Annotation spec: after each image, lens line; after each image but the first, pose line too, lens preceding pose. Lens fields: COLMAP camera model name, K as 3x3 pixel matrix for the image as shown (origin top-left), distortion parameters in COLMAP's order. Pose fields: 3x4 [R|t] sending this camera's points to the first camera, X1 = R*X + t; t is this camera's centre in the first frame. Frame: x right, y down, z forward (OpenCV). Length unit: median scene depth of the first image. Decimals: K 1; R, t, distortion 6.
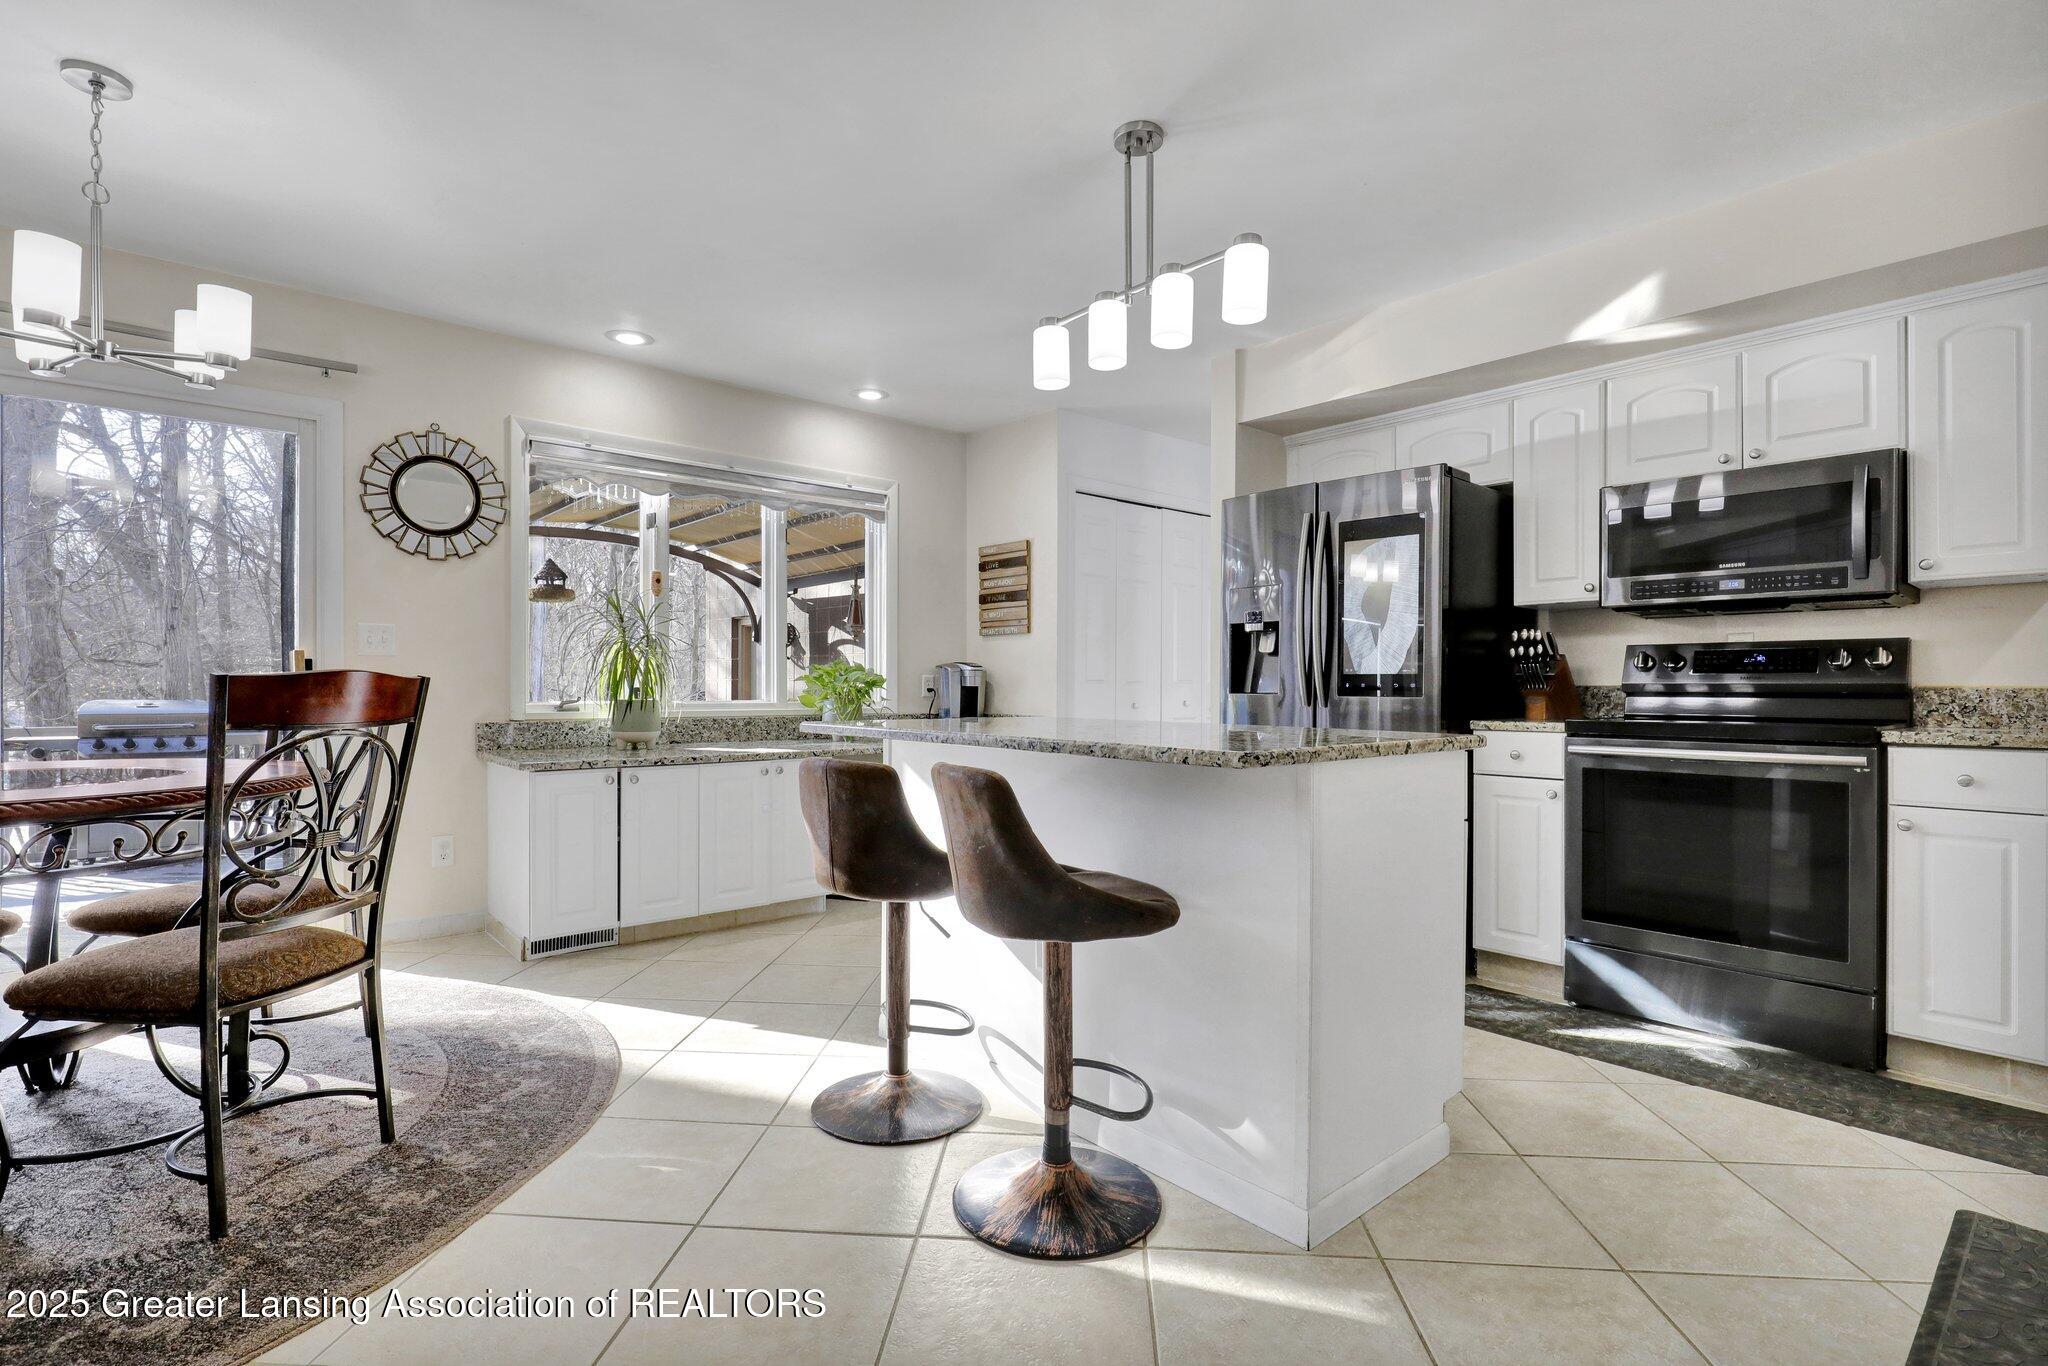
lens RADIAL K [[972.6, 0, 1015.1], [0, 972.6, 691.6], [0, 0, 1]] dist [-0.000310, 0.000141]
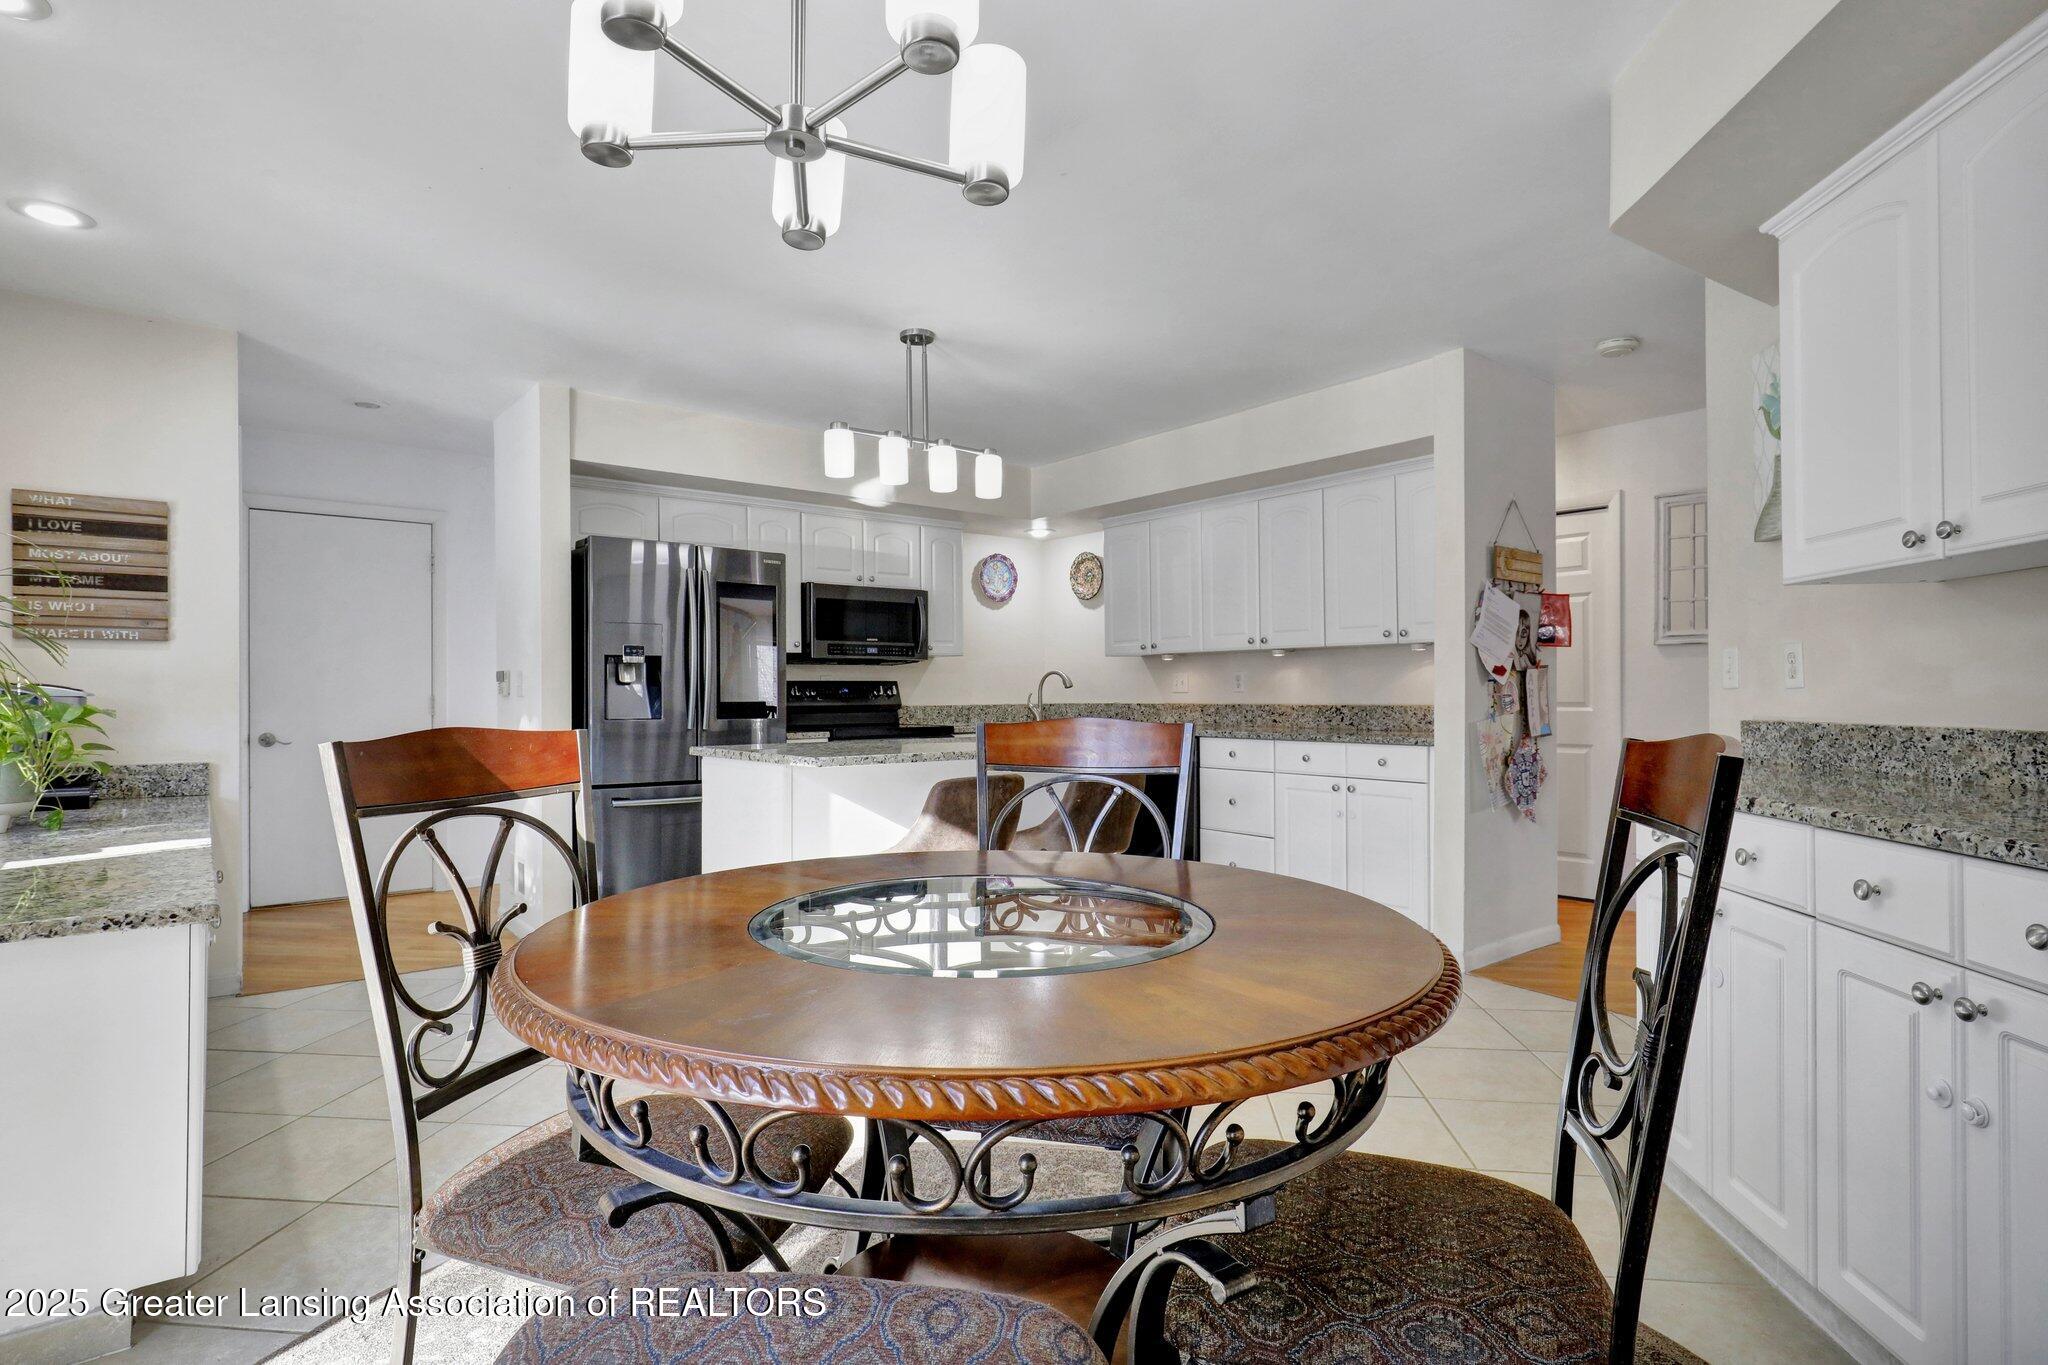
lens RADIAL K [[1032.5, 0, 1026.9], [0, 1032.5, 682.3], [0, 0, 1]] dist [0.000147, -0.000934]
pose [[0.029288, 0.006688, 0.999549, -0.892489], [0.011422, 0.999910, -0.007025, -0.025992], [-0.999506, 0.011623, 0.029209, 0.504160]]
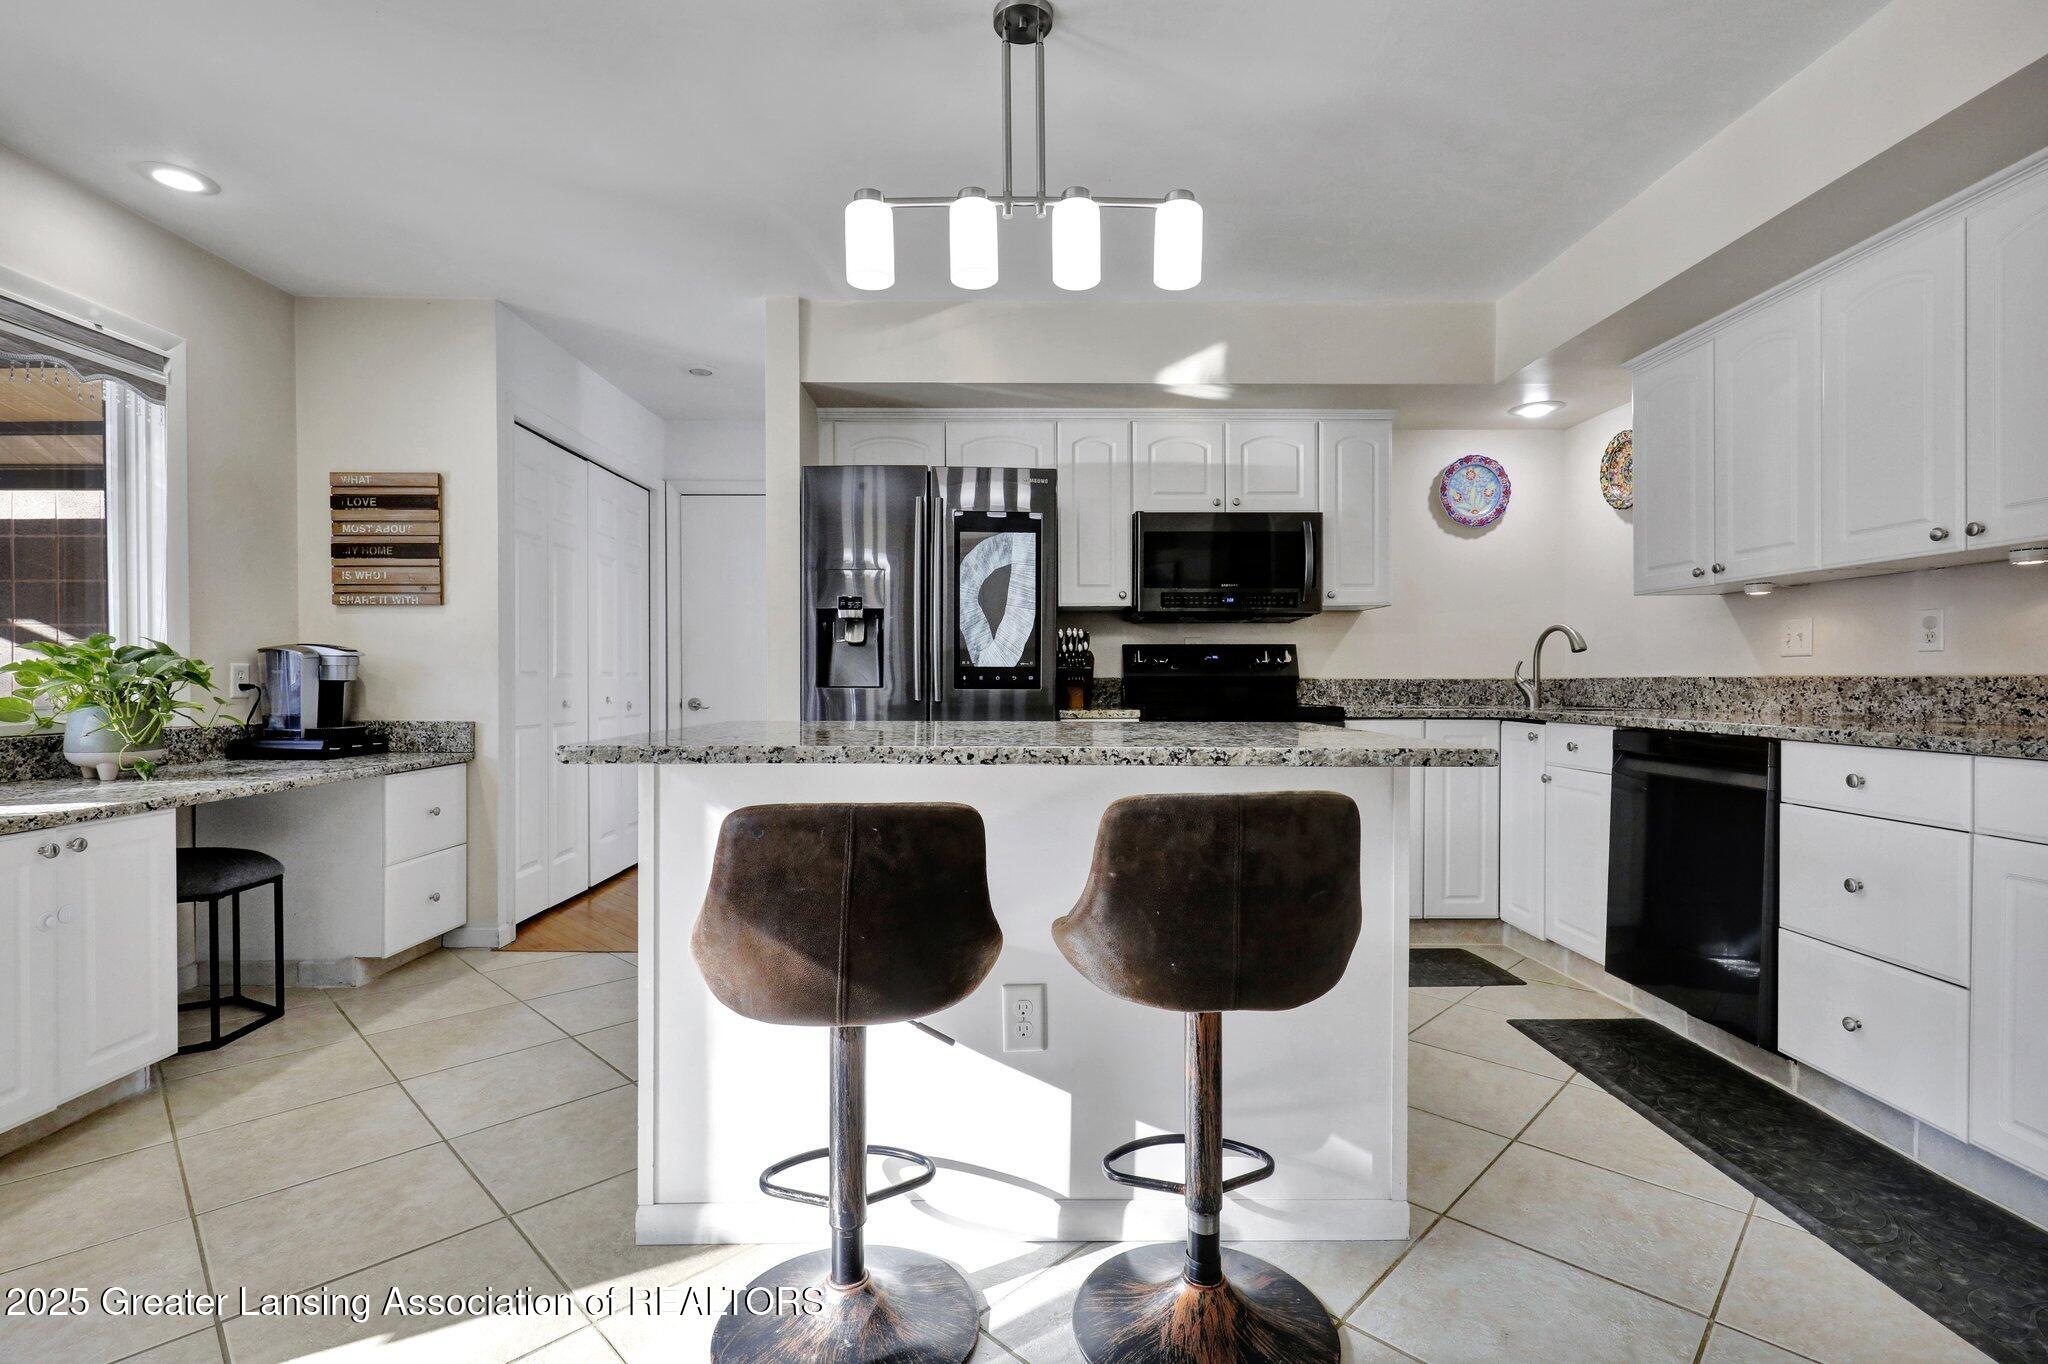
lens RADIAL K [[942.1, 0, 1023.0], [0, 942.1, 689.6], [0, 0, 1]] dist [0.004337, -0.000644]
pose [[0.644599, -0.011761, 0.764430, -0.314117], [0.006705, 0.999930, 0.009730, -0.003103], [-0.764491, -0.001147, 0.644633, 0.303479]]
